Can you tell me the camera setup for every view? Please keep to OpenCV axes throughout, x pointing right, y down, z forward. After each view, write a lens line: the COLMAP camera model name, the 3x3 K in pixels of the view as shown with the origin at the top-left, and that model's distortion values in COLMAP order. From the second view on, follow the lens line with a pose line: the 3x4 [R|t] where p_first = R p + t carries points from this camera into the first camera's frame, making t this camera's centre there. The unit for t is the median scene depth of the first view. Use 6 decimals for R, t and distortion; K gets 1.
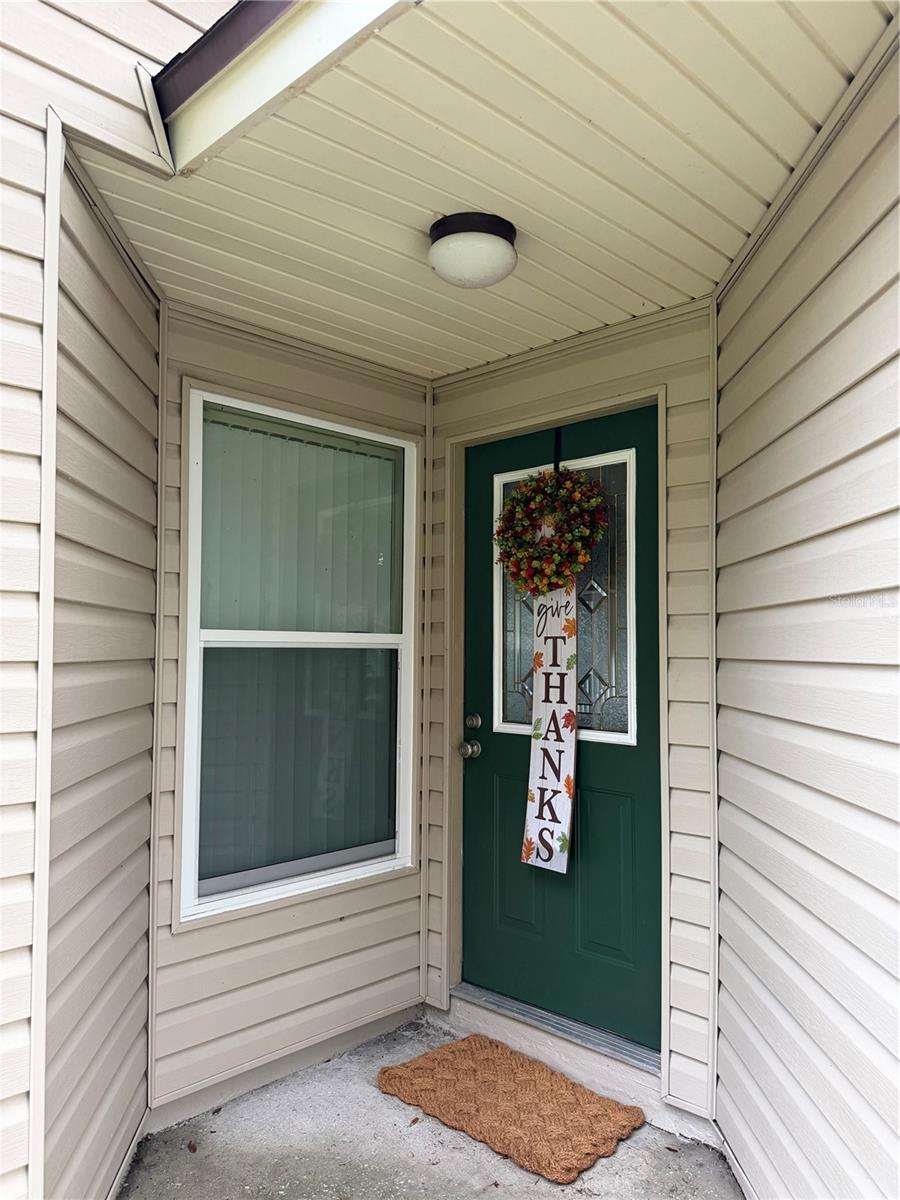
lens RADIAL K [[856.4, 0, 450.0], [0, 856.4, 603.1], [0, 0, 1]] dist [0.046468, -0.018482]
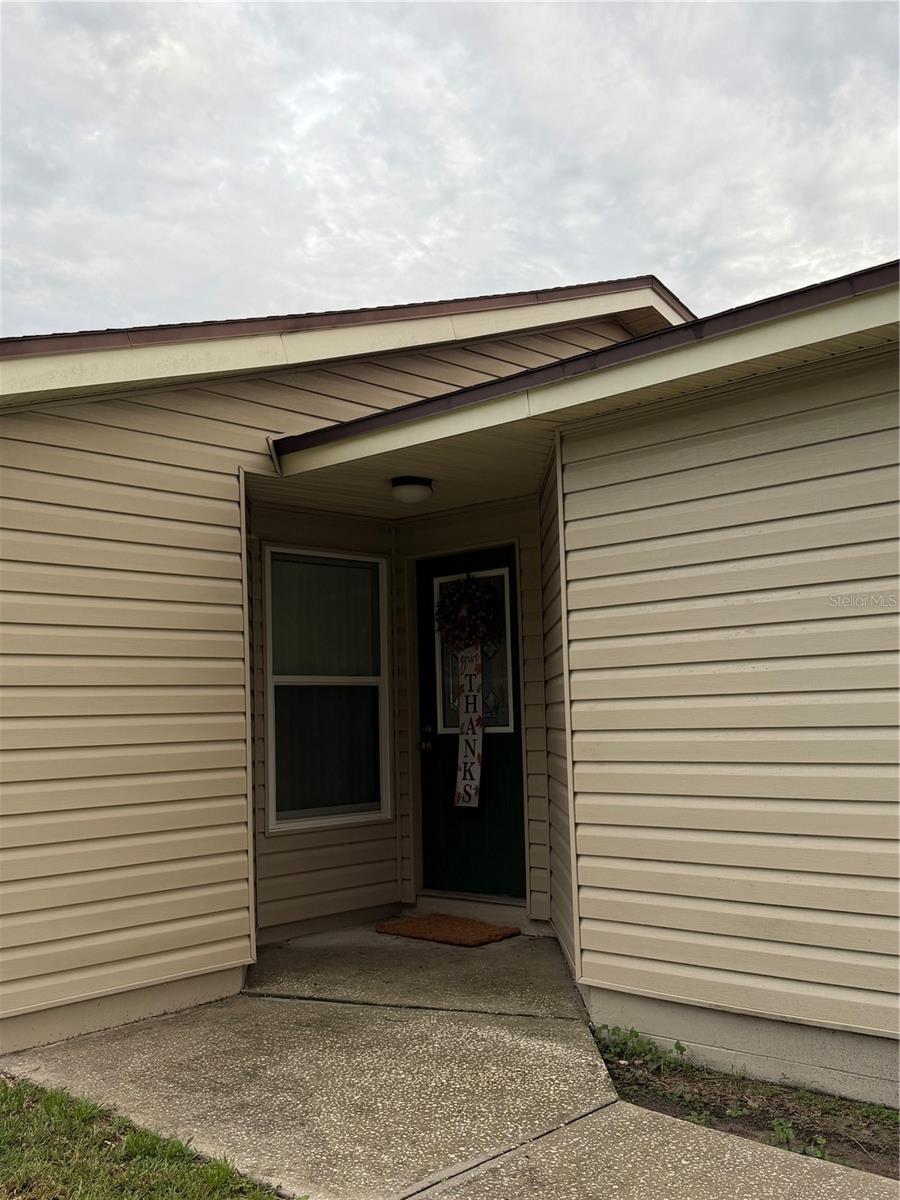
lens RADIAL K [[1180.5, 0, 448.1], [0, 1180.5, 596.3], [0, 0, 1]] dist [0.013565, 0.000000]
pose [[0.999361, -0.030813, 0.018134, 0.040300], [0.031613, 0.998458, -0.045627, -0.010326], [-0.016701, 0.046171, 0.998794, -1.377951]]
